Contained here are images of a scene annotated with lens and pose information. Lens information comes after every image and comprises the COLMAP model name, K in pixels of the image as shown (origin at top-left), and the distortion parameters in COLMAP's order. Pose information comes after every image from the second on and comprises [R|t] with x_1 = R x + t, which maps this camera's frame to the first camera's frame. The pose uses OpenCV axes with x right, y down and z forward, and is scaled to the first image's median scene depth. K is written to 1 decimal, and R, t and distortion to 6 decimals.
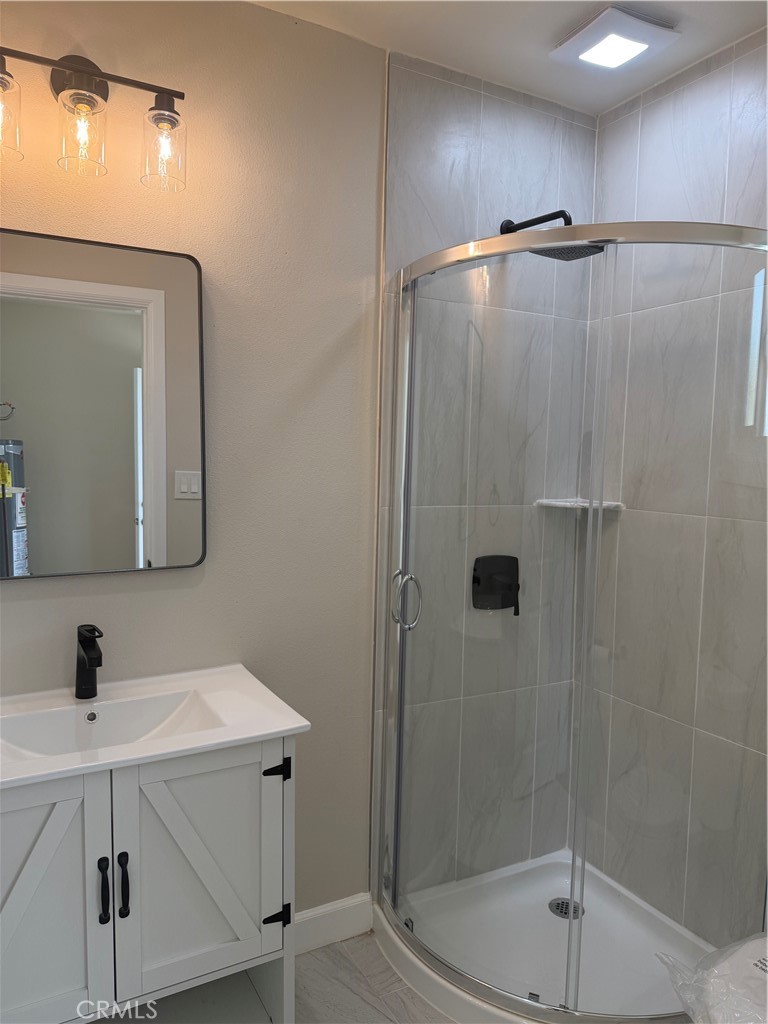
lens RADIAL K [[712.2, 0, 377.9], [0, 712.2, 511.0], [0, 0, 1]] dist [-0.005541, -0.011003]
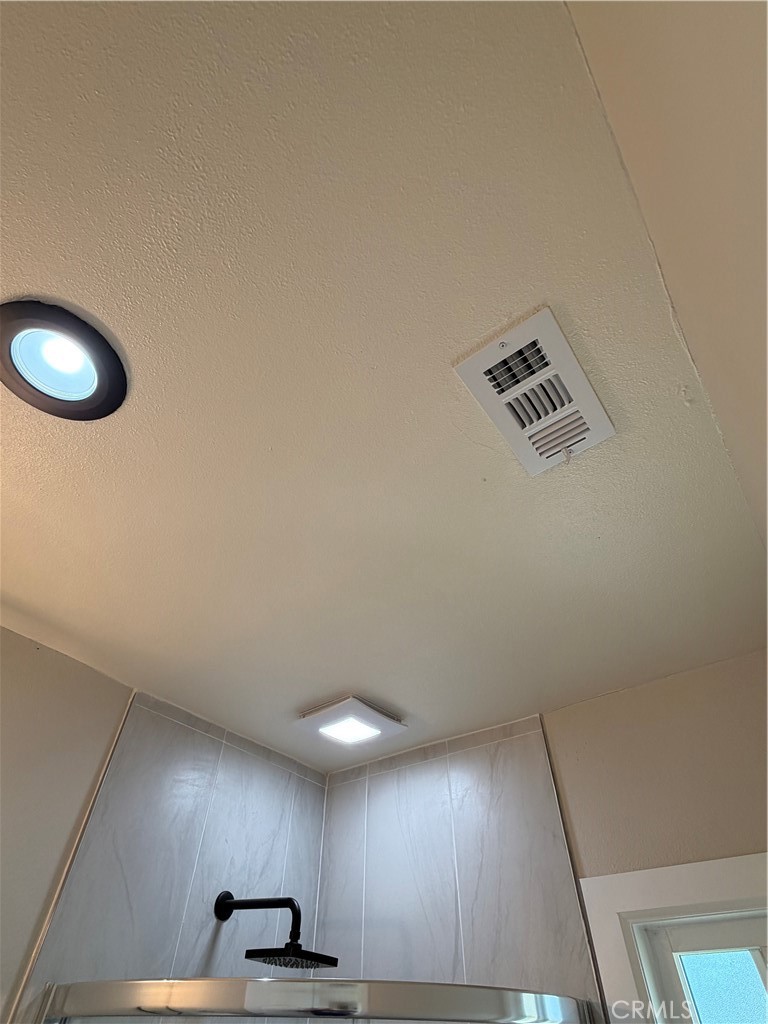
lens RADIAL K [[524.2, 0, 381.8], [0, 524.2, 512.2], [0, 0, 1]] dist [0.004451, -0.000625]
pose [[0.910830, 0.287389, 0.296305, 0.036982], [0.046647, 0.641564, -0.765650, -0.219454], [-0.410137, 0.711199, 0.570950, 0.251338]]
